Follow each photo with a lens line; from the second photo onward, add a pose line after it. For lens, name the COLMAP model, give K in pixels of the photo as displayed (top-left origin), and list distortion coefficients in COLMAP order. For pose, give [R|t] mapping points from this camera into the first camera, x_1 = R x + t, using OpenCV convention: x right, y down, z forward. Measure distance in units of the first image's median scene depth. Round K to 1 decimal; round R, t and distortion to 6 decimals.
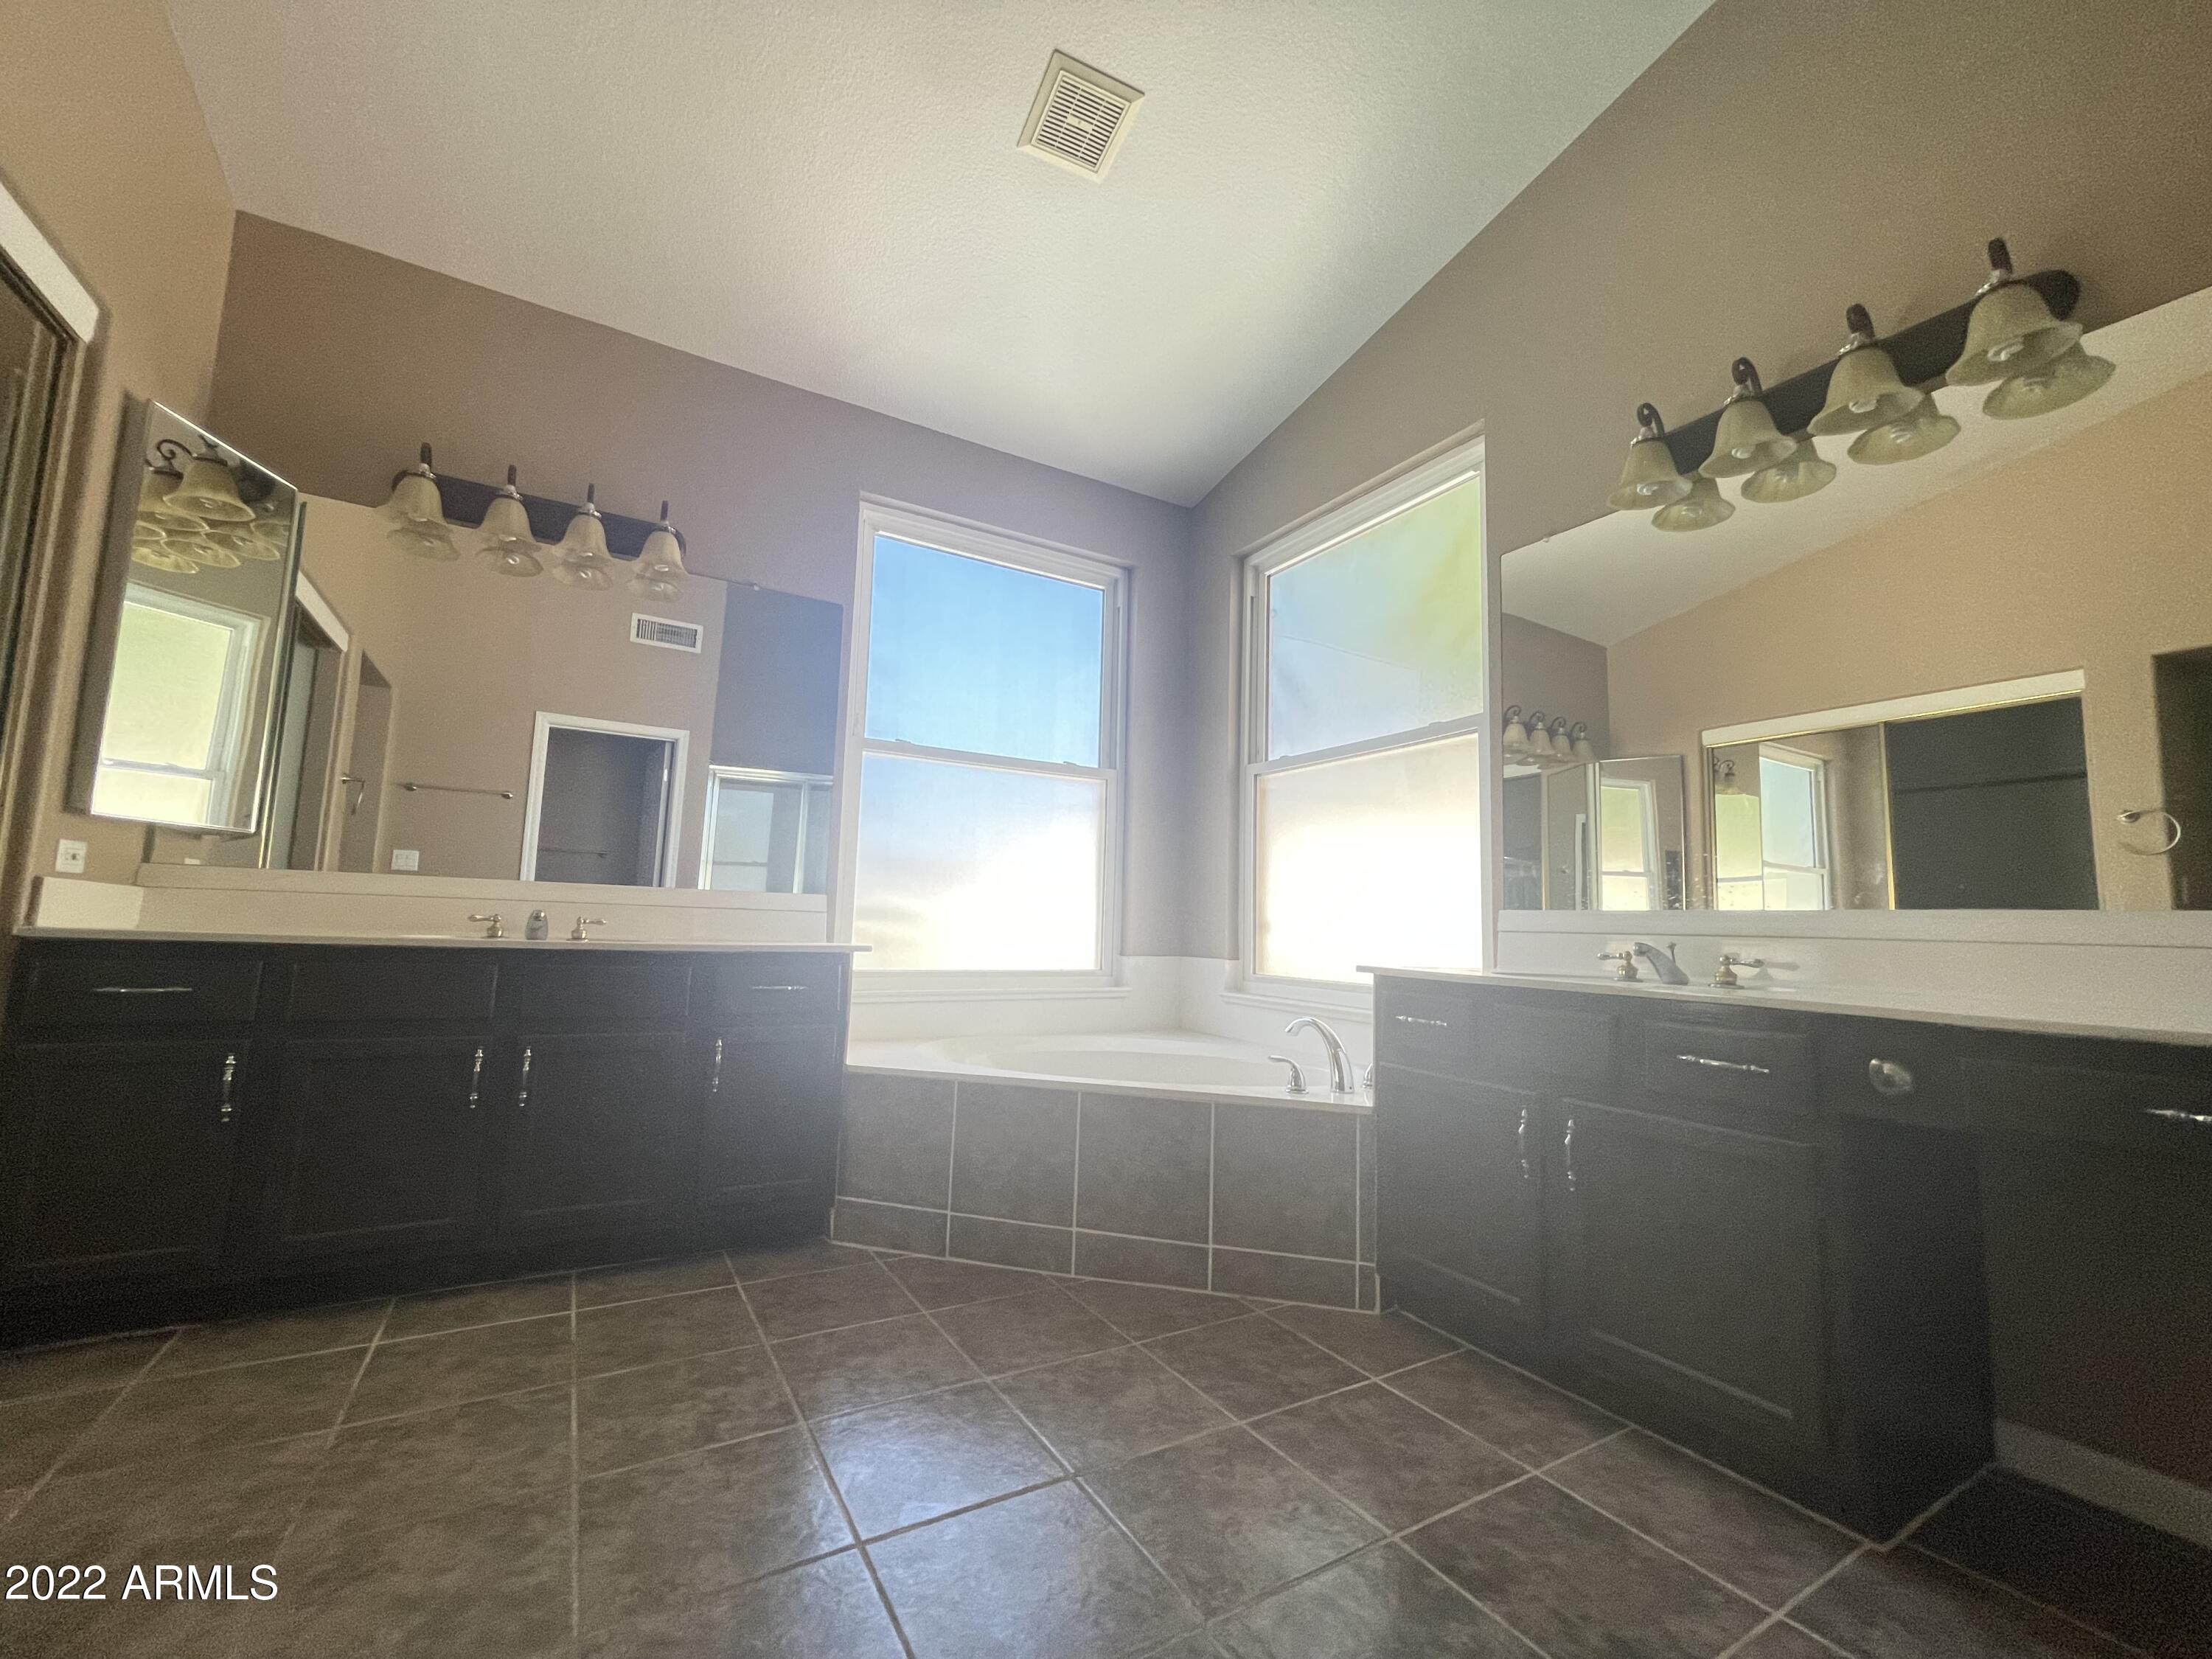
lens RADIAL K [[890.8, 0, 1096.8], [0, 890.8, 836.1], [0, 0, 1]] dist [-0.001881, -0.000141]
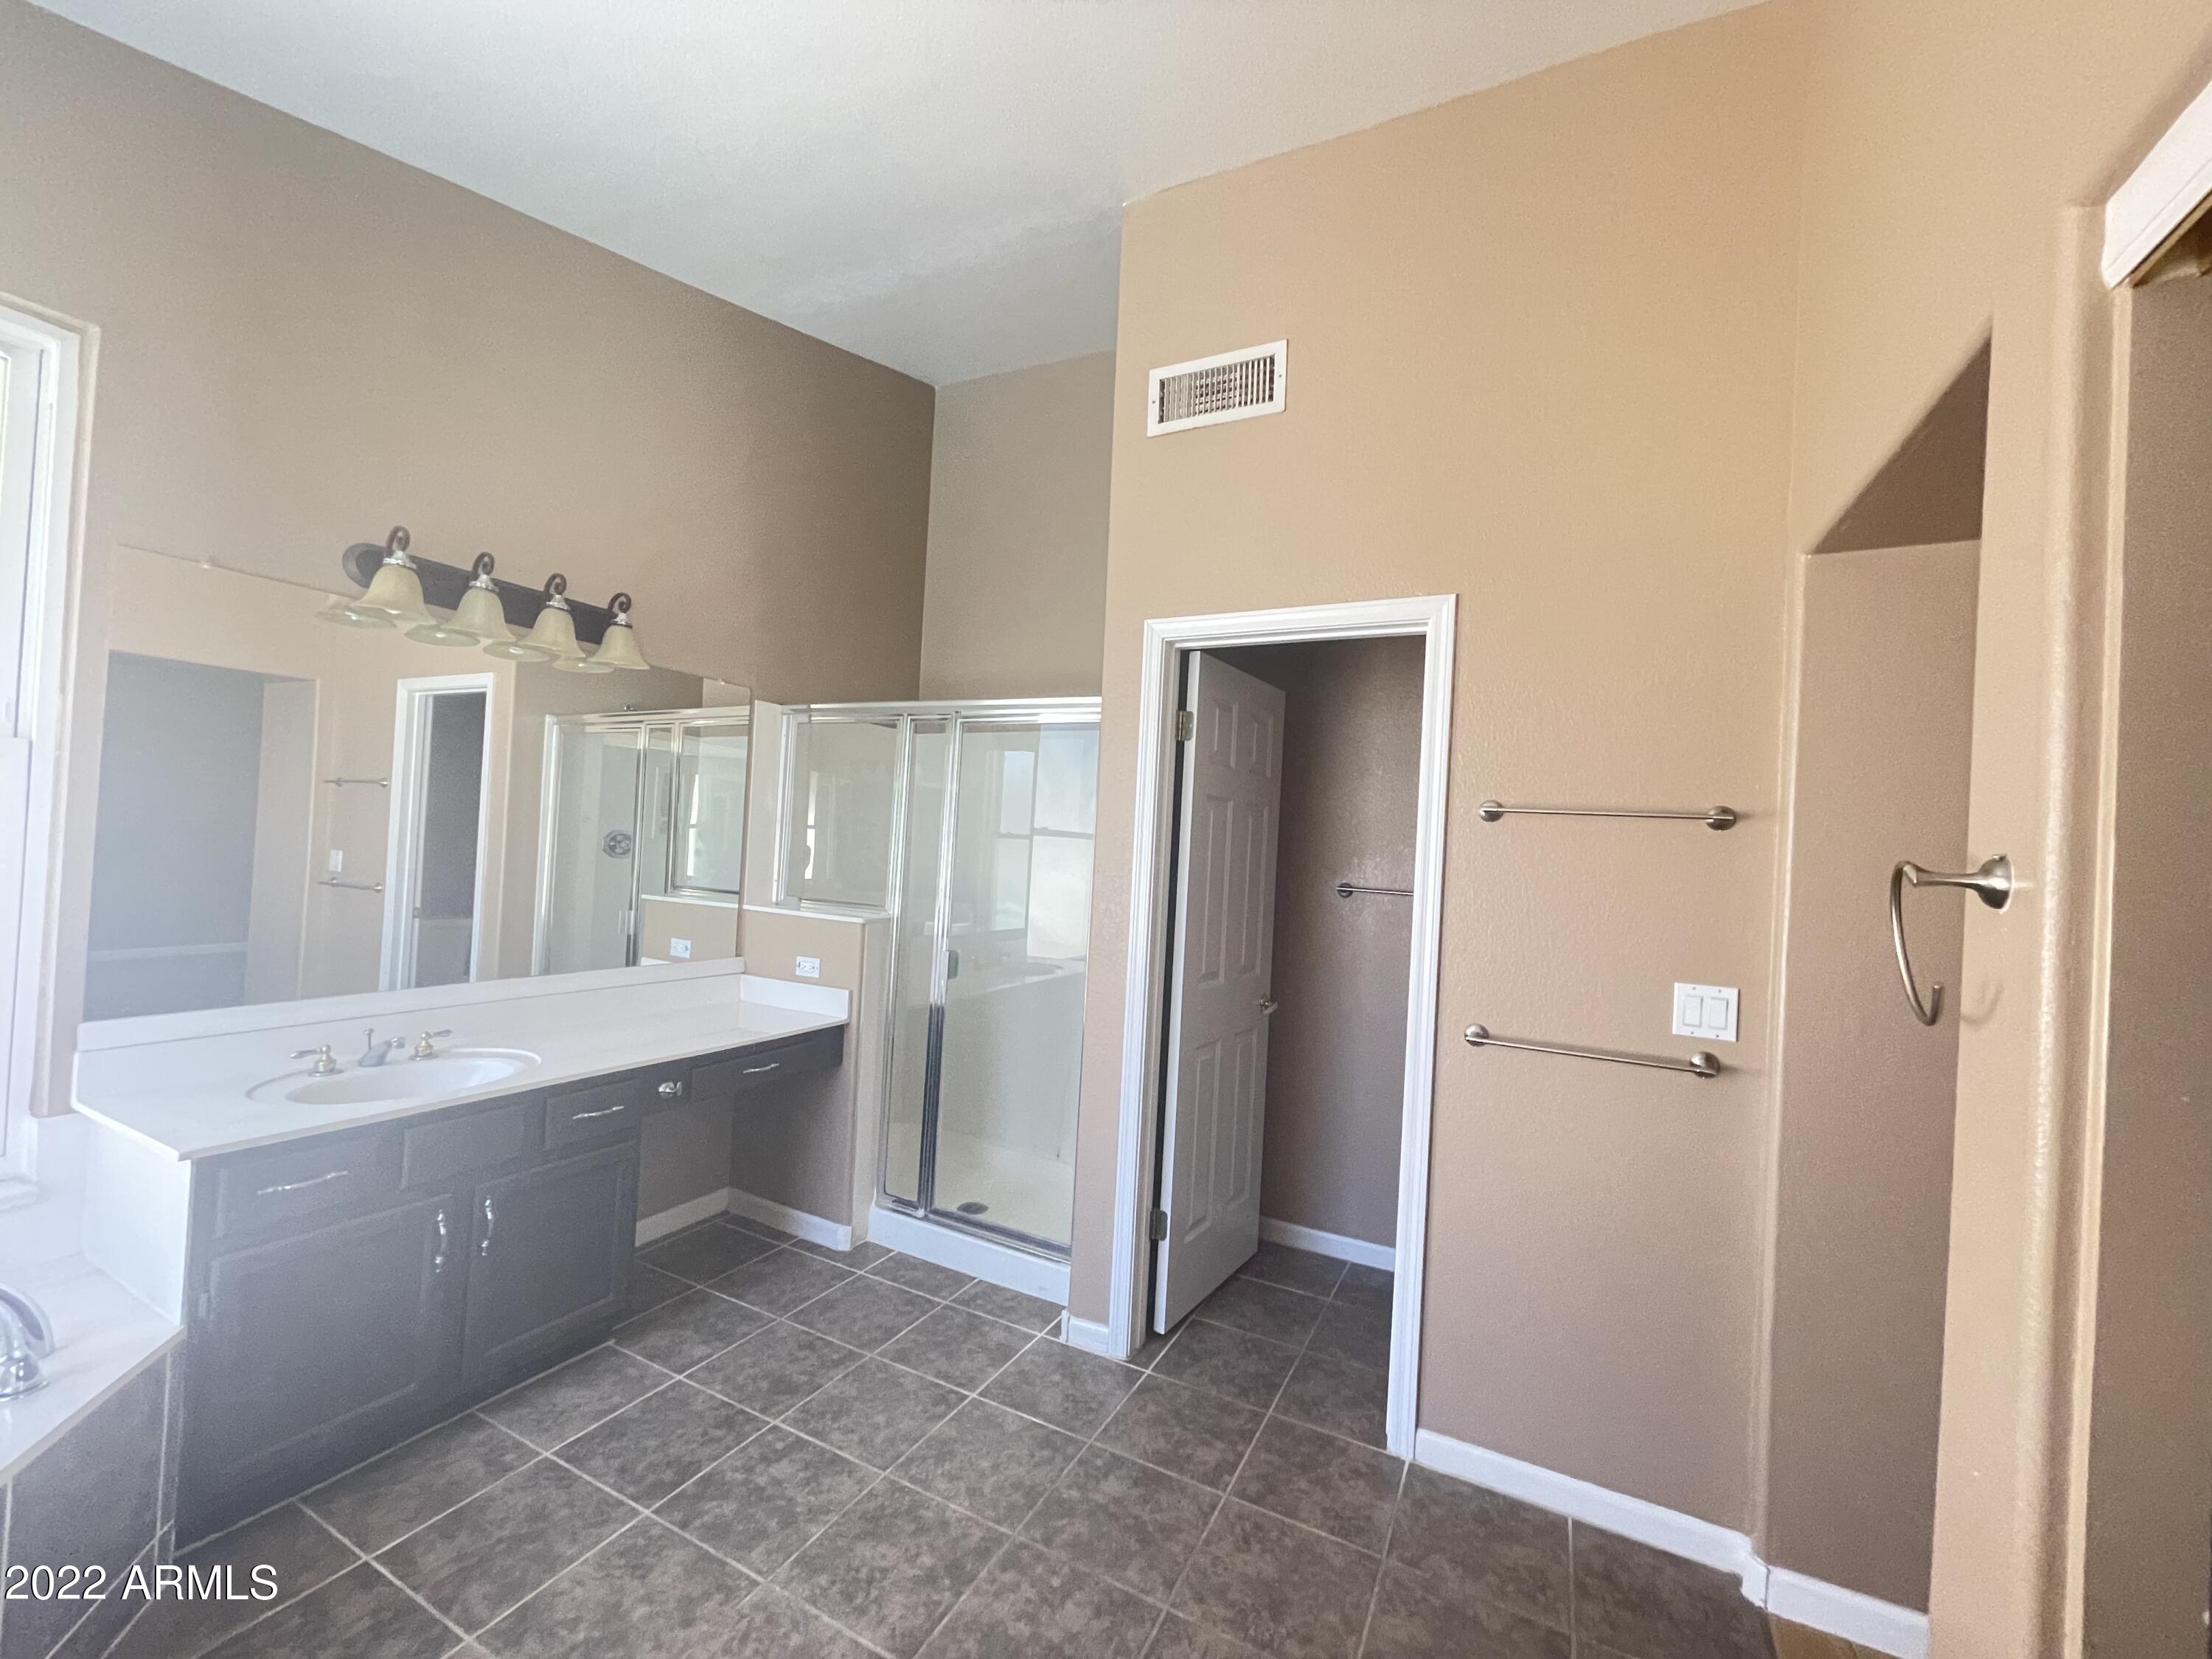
lens RADIAL K [[890.8, 0, 1096.8], [0, 890.8, 836.1], [0, 0, 1]] dist [-0.001881, -0.000141]
pose [[-0.531838, -0.050967, 0.845311, -0.975103], [-0.158765, 0.986489, -0.040409, -0.275541], [-0.831831, -0.155697, -0.532744, 1.075421]]
